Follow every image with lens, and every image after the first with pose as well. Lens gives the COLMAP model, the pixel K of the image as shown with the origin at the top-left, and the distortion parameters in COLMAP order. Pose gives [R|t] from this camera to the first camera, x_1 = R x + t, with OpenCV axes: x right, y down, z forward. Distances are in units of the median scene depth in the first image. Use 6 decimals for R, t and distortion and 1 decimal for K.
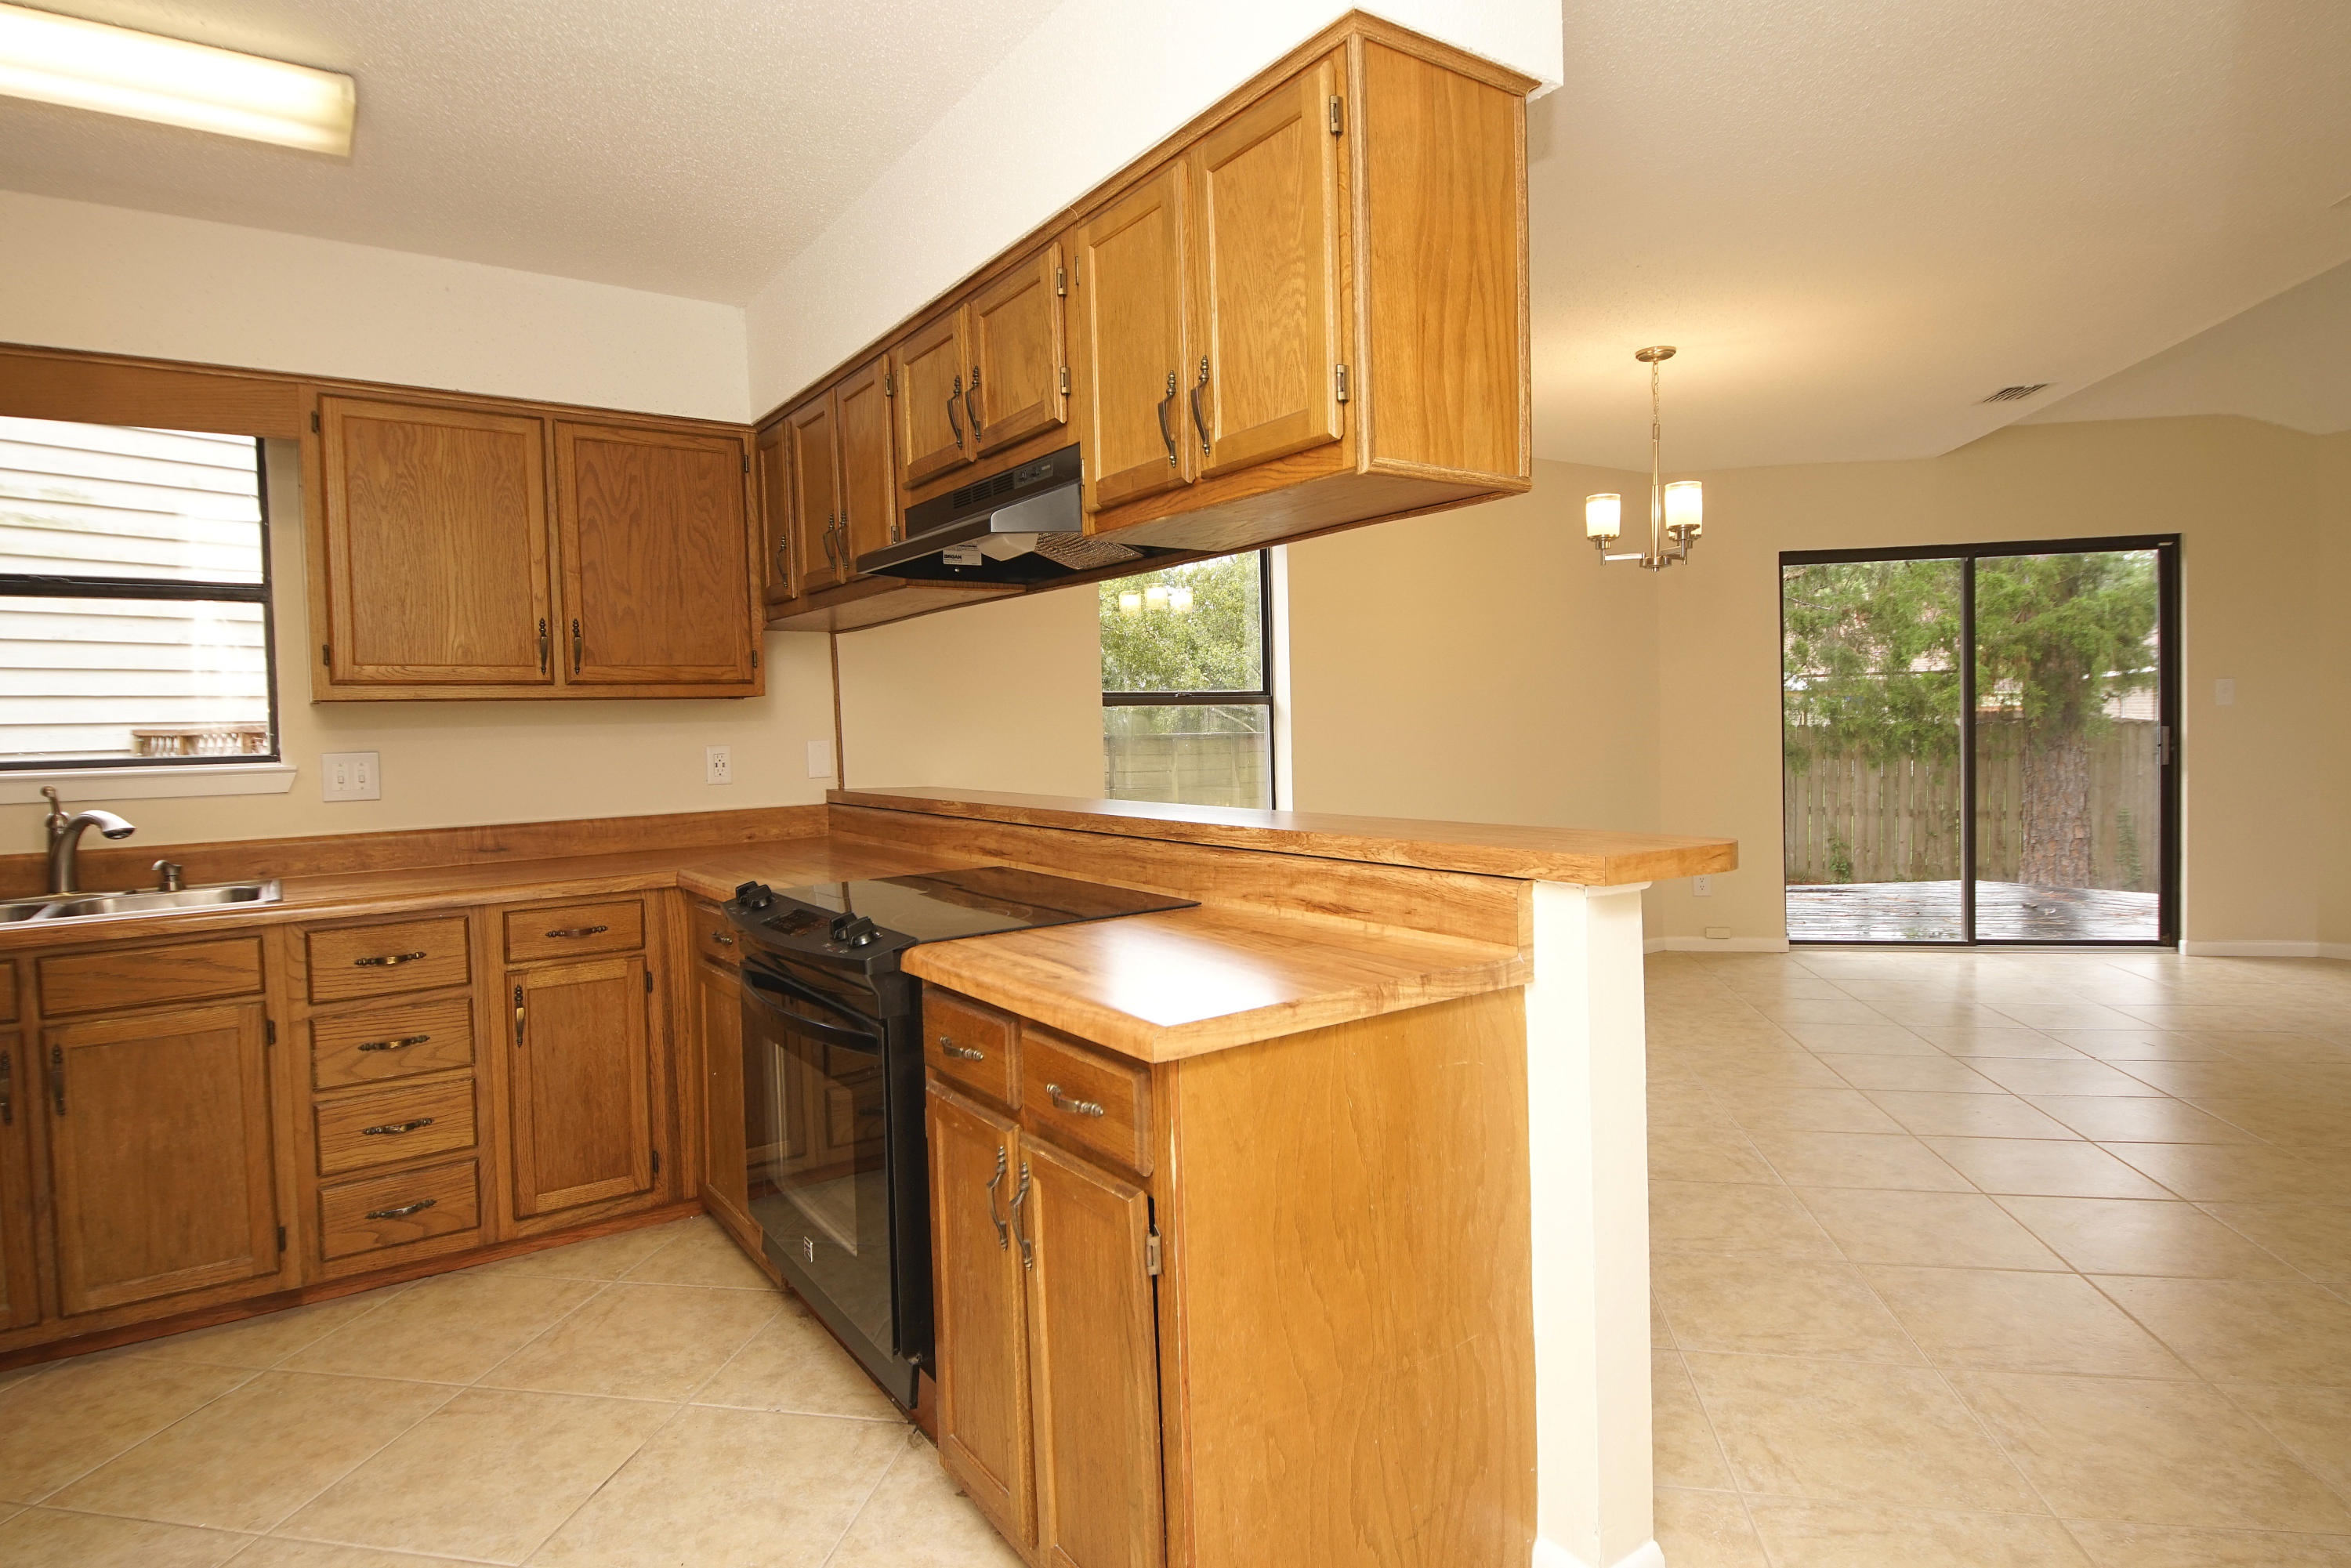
lens RADIAL K [[1267.8, 0, 1133.7], [0, 1267.8, 761.9], [0, 0, 1]] dist [0.030894, -0.028357]
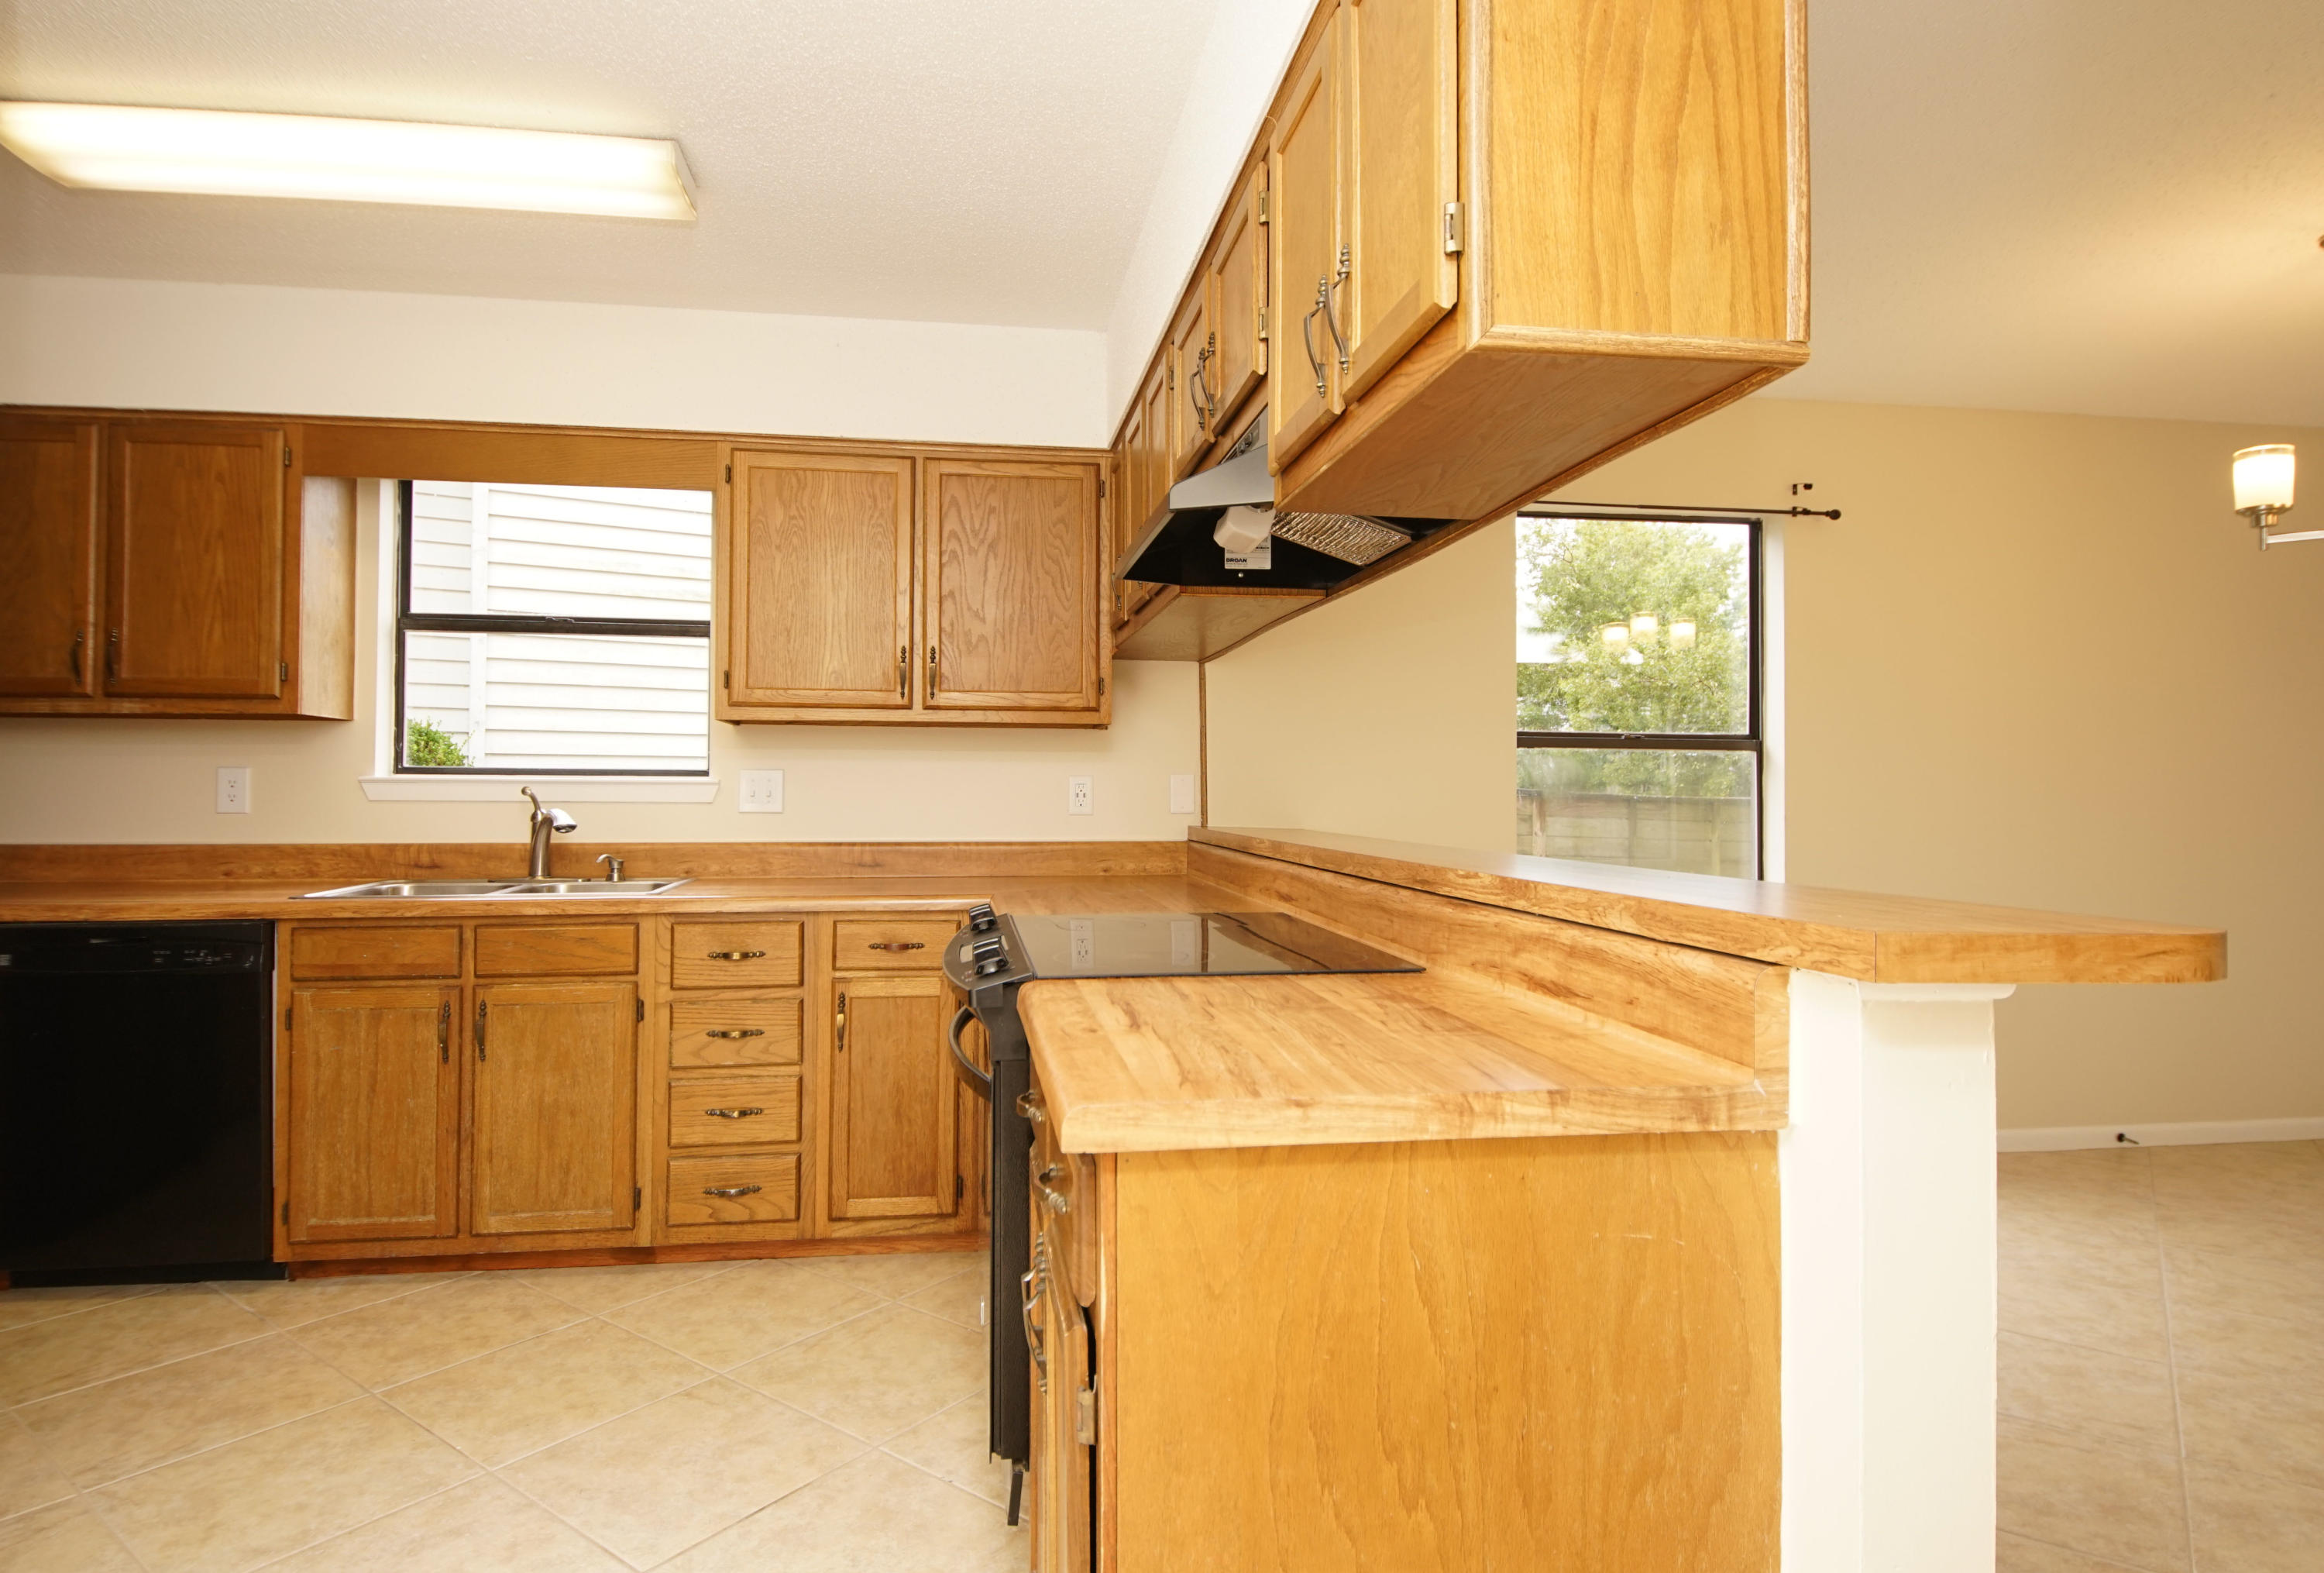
lens RADIAL K [[1253.4, 0, 1120.4], [0, 1253.4, 771.1], [0, 0, 1]] dist [0.030894, -0.028357]
pose [[0.897465, 0.023821, -0.440443, 0.167288], [-0.042339, 0.998582, -0.032264, 0.017424], [0.439050, 0.047604, 0.897201, 0.163913]]
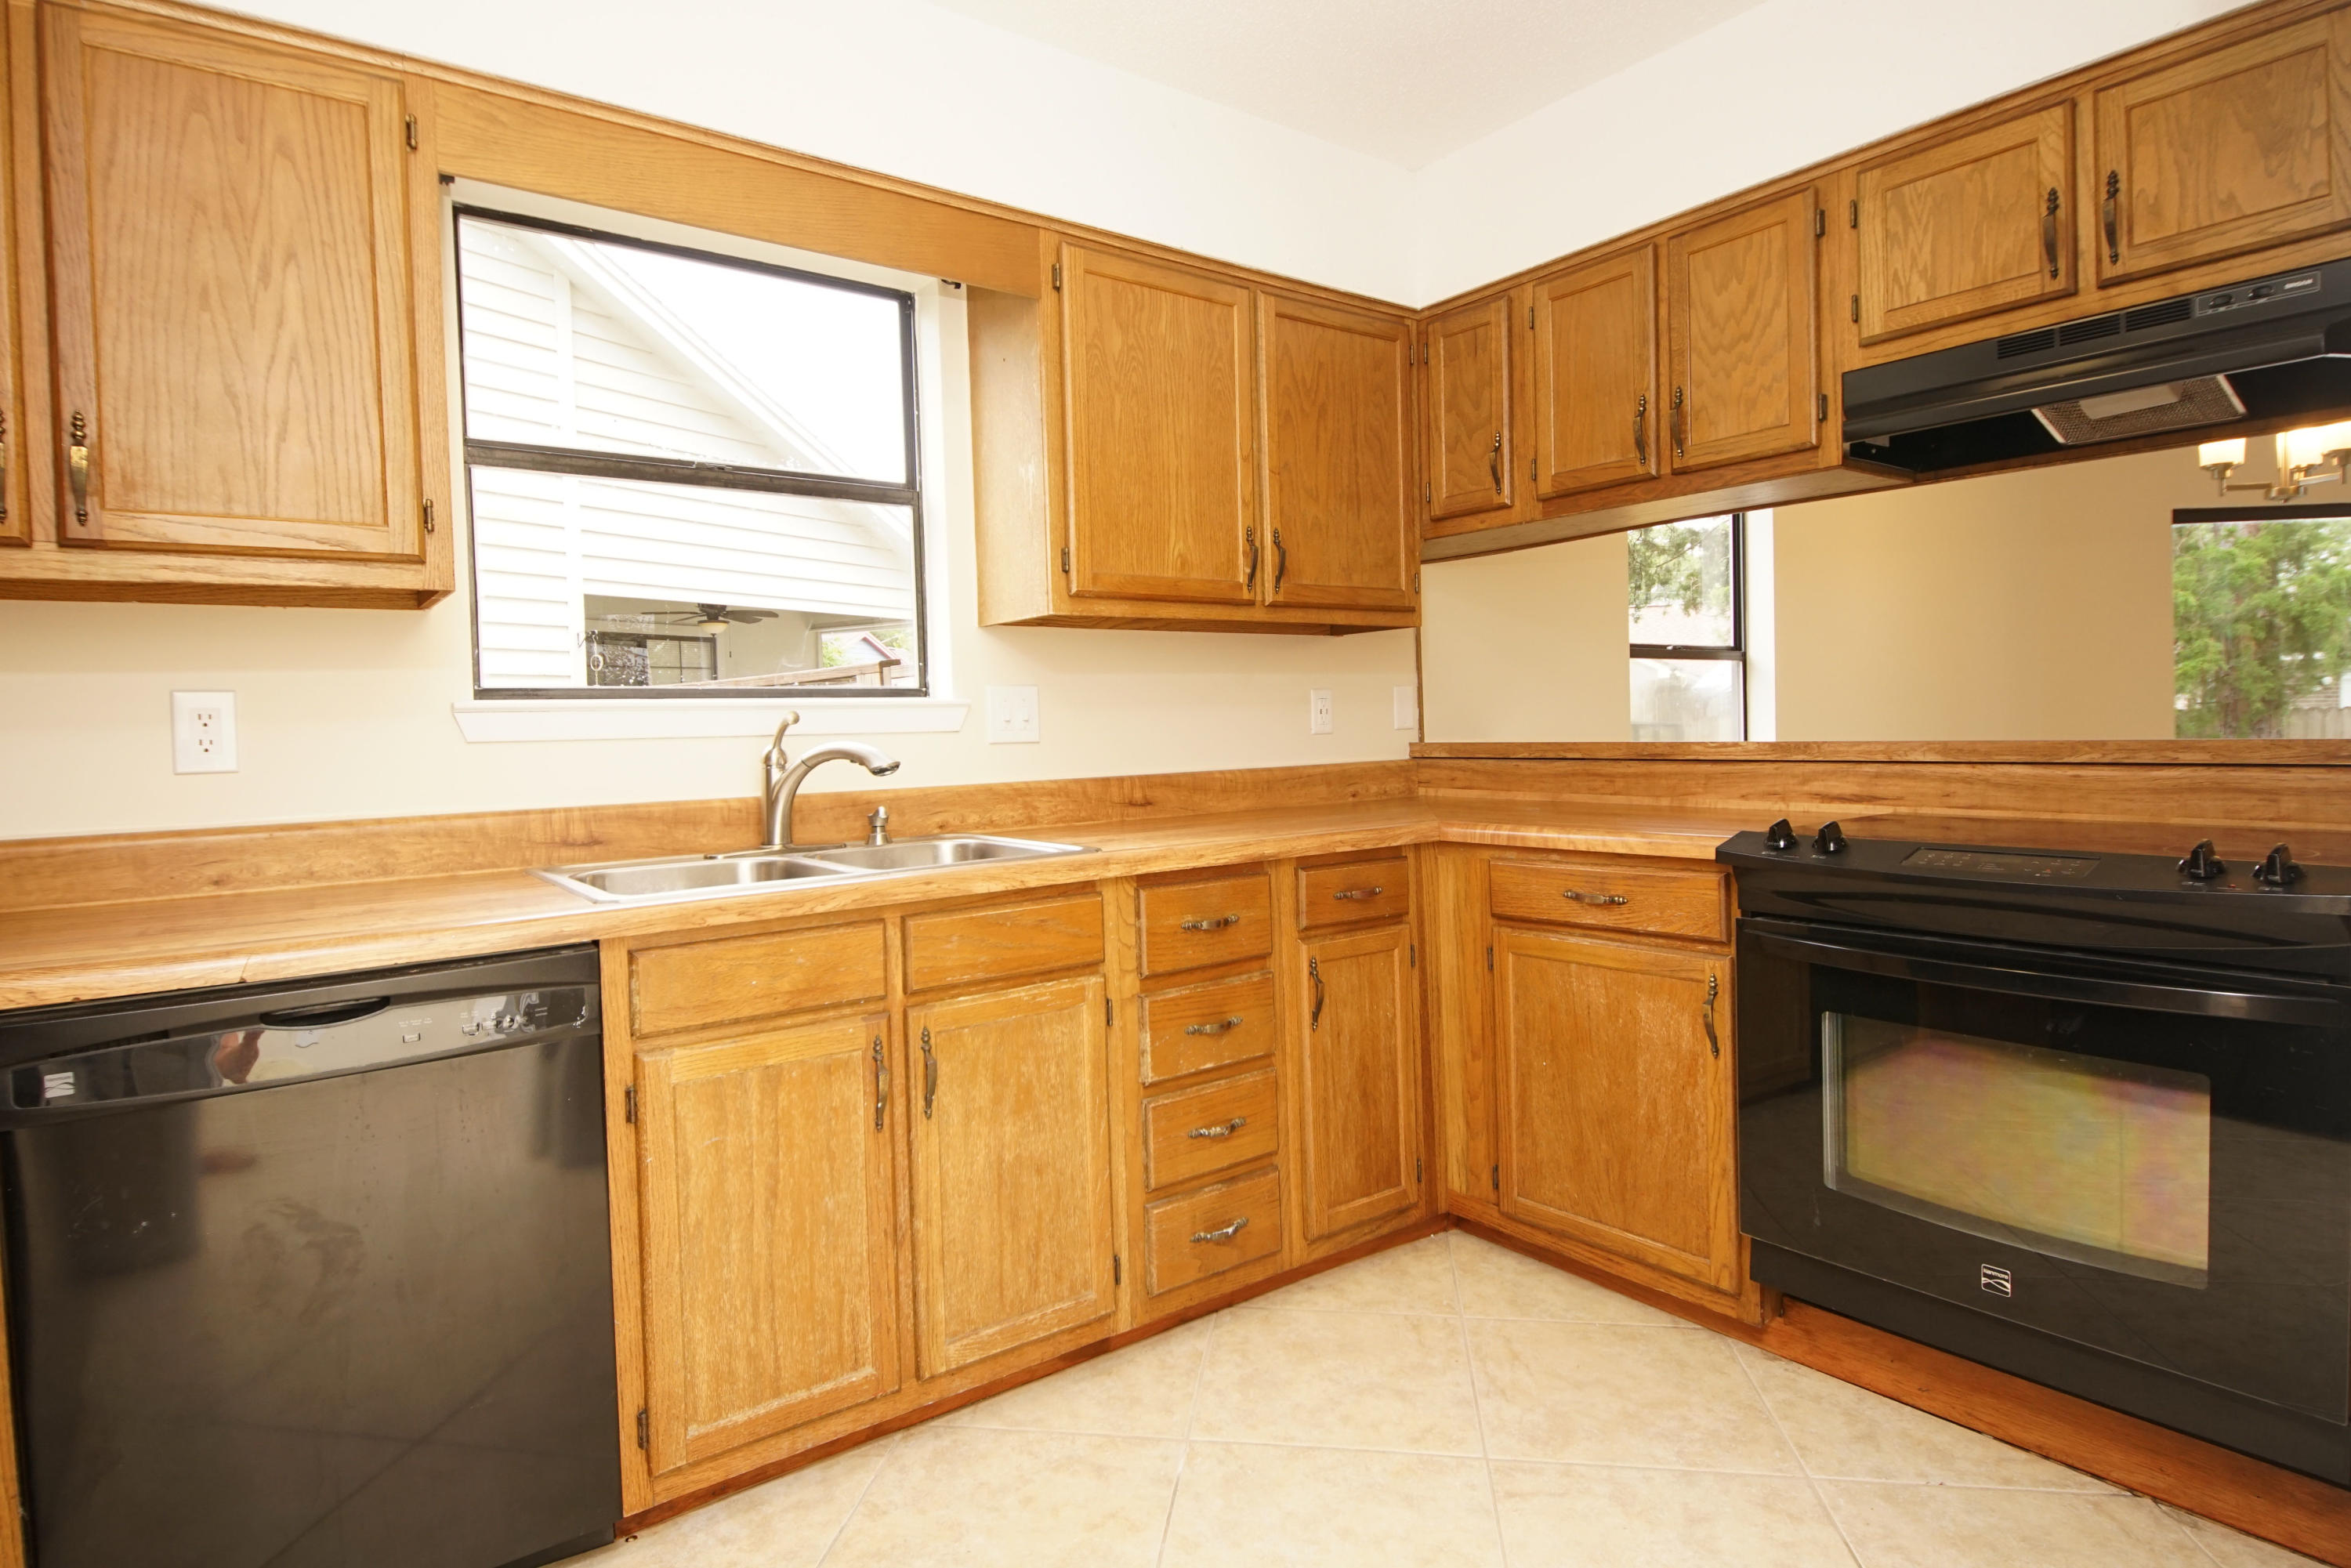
lens RADIAL K [[1267.8, 0, 1151.5], [0, 1267.8, 756.6], [0, 0, 1]] dist [0.030894, -0.028357]
pose [[0.999203, -0.001591, 0.039890, -0.608202], [0.001814, 0.999983, -0.005574, 0.048664], [-0.039881, 0.005642, 0.999189, 0.176135]]
